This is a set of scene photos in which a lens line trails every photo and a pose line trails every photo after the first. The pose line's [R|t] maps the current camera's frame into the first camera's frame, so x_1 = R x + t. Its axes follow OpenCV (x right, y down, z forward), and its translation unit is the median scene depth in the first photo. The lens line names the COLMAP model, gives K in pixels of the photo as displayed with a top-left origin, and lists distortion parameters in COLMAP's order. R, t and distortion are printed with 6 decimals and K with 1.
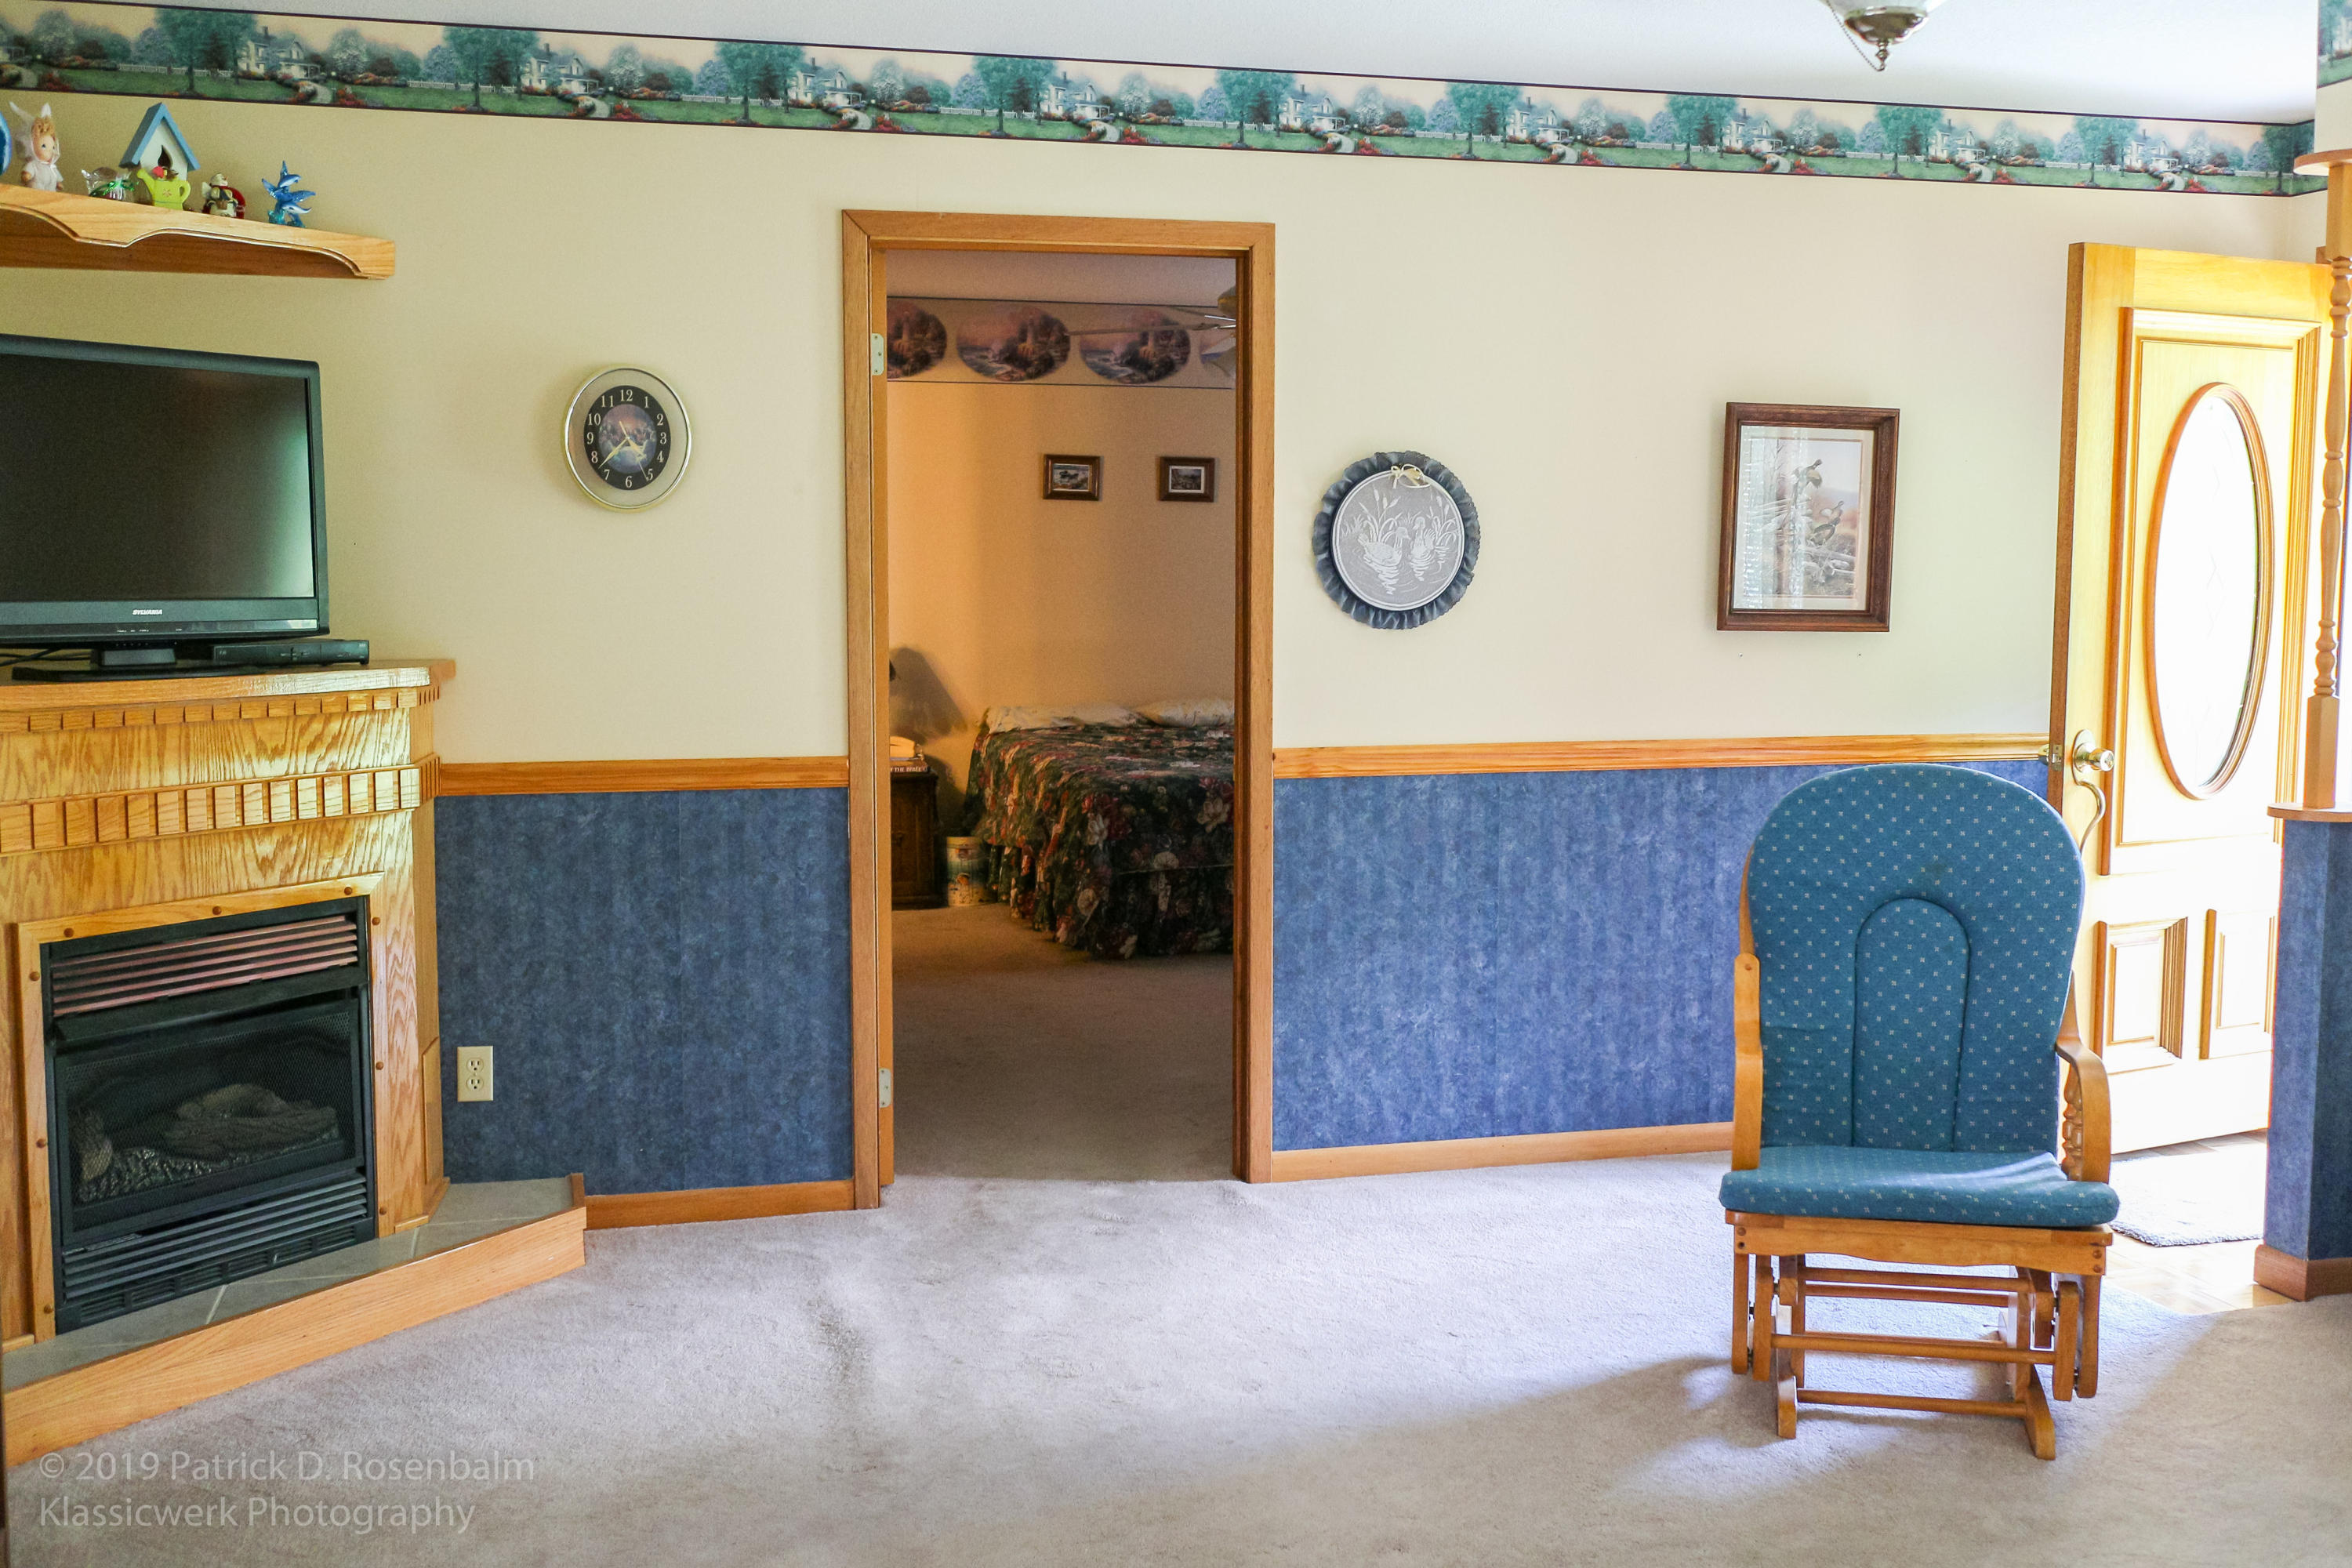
lens RADIAL K [[2484.6, 0, 1182.9], [0, 2484.6, 799.6], [0, 0, 1]] dist [0.019161, 0.000000]
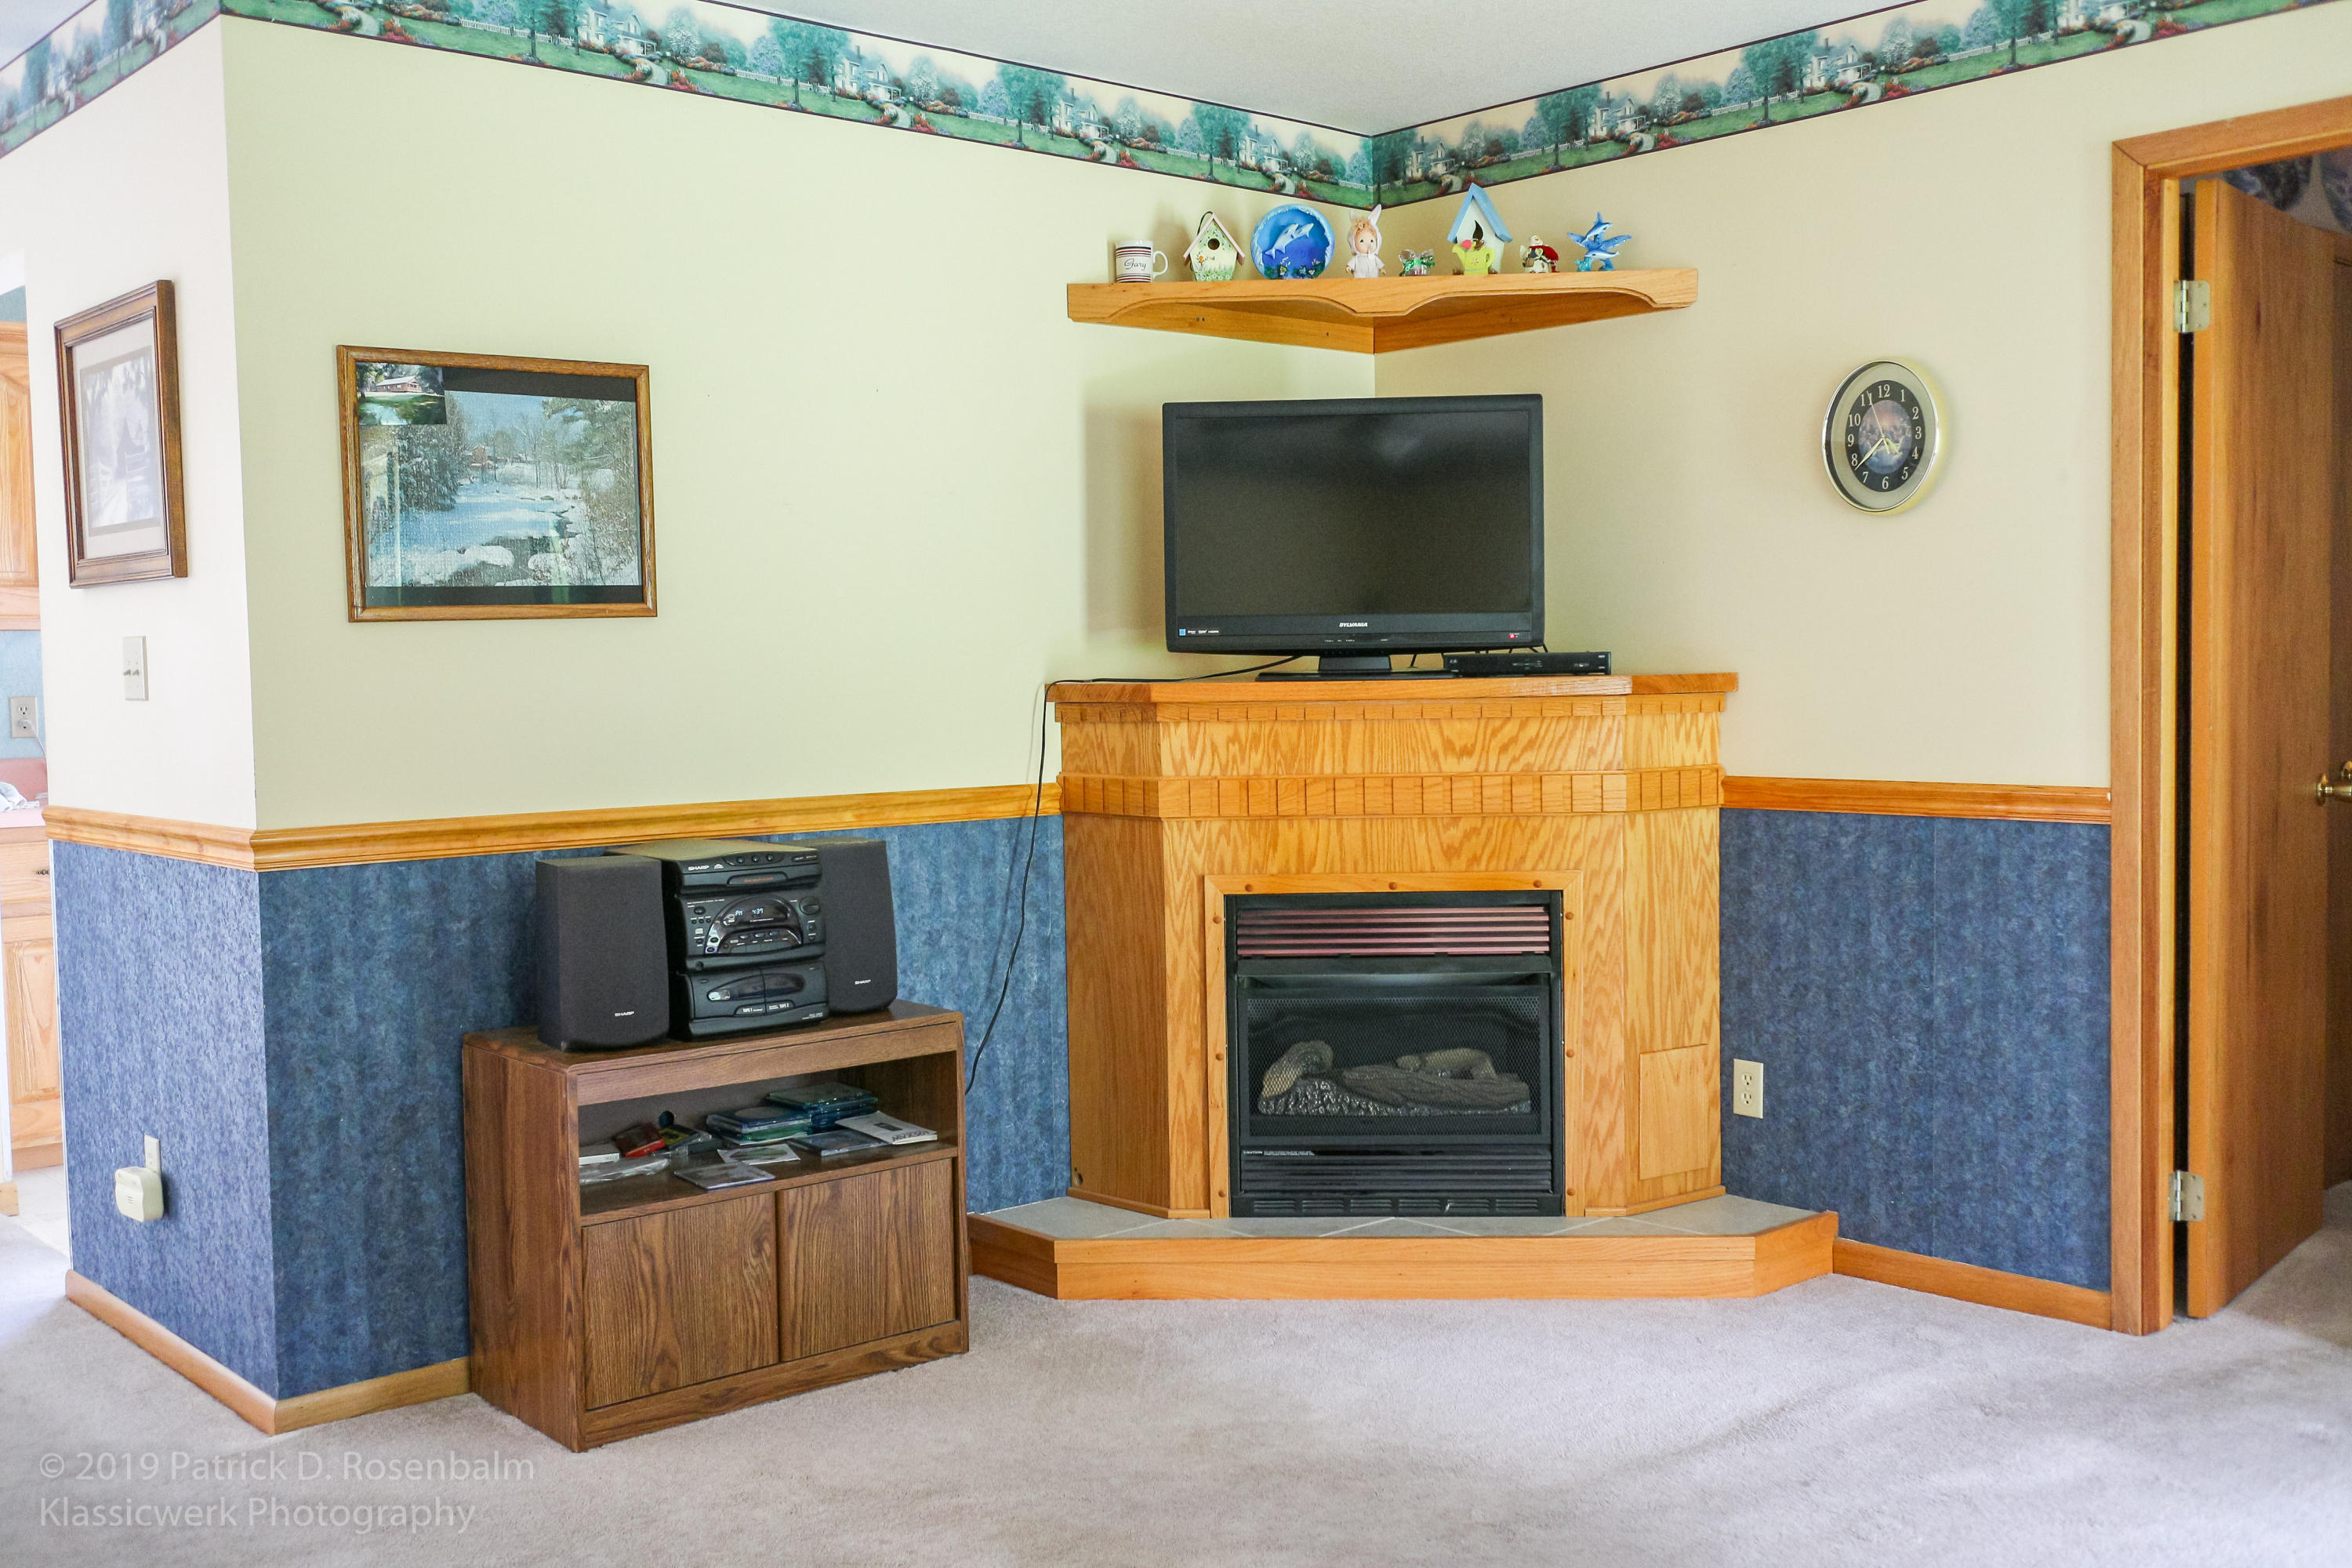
lens RADIAL K [[2295.7, 0, 1177.6], [0, 2295.7, 793.5], [0, 0, 1]] dist [0.011964, 0.000000]
pose [[0.443644, 0.042499, -0.895195, 0.440458], [-0.070046, 0.997464, 0.012641, -0.003457], [0.893461, 0.057096, 0.445496, 0.385162]]
